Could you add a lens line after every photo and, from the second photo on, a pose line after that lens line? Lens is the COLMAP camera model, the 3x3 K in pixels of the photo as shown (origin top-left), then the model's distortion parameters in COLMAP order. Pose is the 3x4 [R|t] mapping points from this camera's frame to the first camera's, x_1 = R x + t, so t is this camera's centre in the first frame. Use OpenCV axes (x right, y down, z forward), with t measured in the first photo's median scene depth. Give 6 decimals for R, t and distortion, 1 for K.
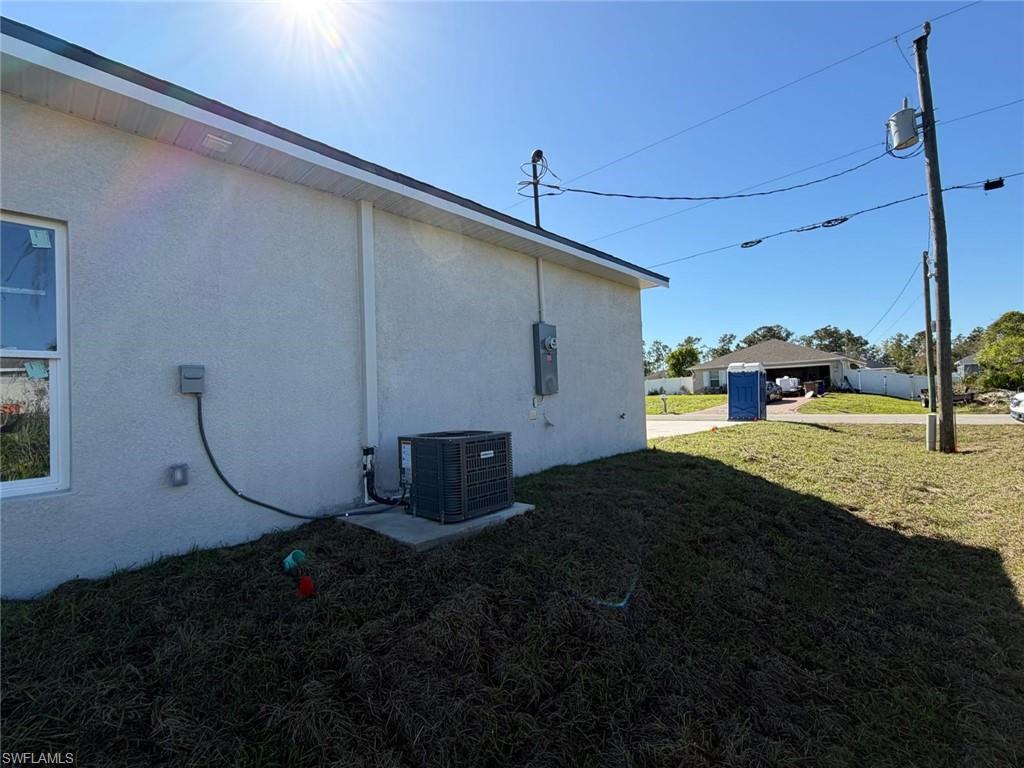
lens RADIAL K [[451.7, 0, 512.0], [0, 451.7, 384.0], [0, 0, 1]] dist [-0.000288, 0.000140]
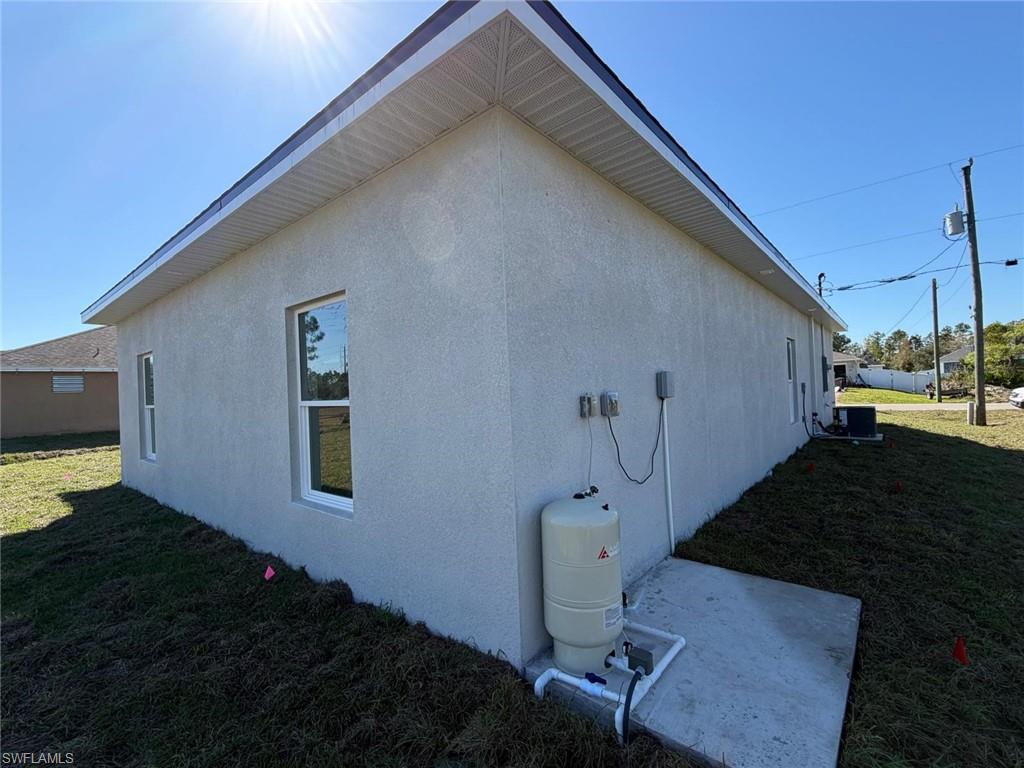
lens RADIAL K [[451.7, 0, 512.0], [0, 451.7, 384.0], [0, 0, 1]] dist [-0.000288, 0.000140]
pose [[0.999057, -0.002102, 0.043368, -0.335216], [0.001591, 0.999929, 0.011818, -0.008684], [-0.043390, -0.011738, 0.998989, -0.232224]]
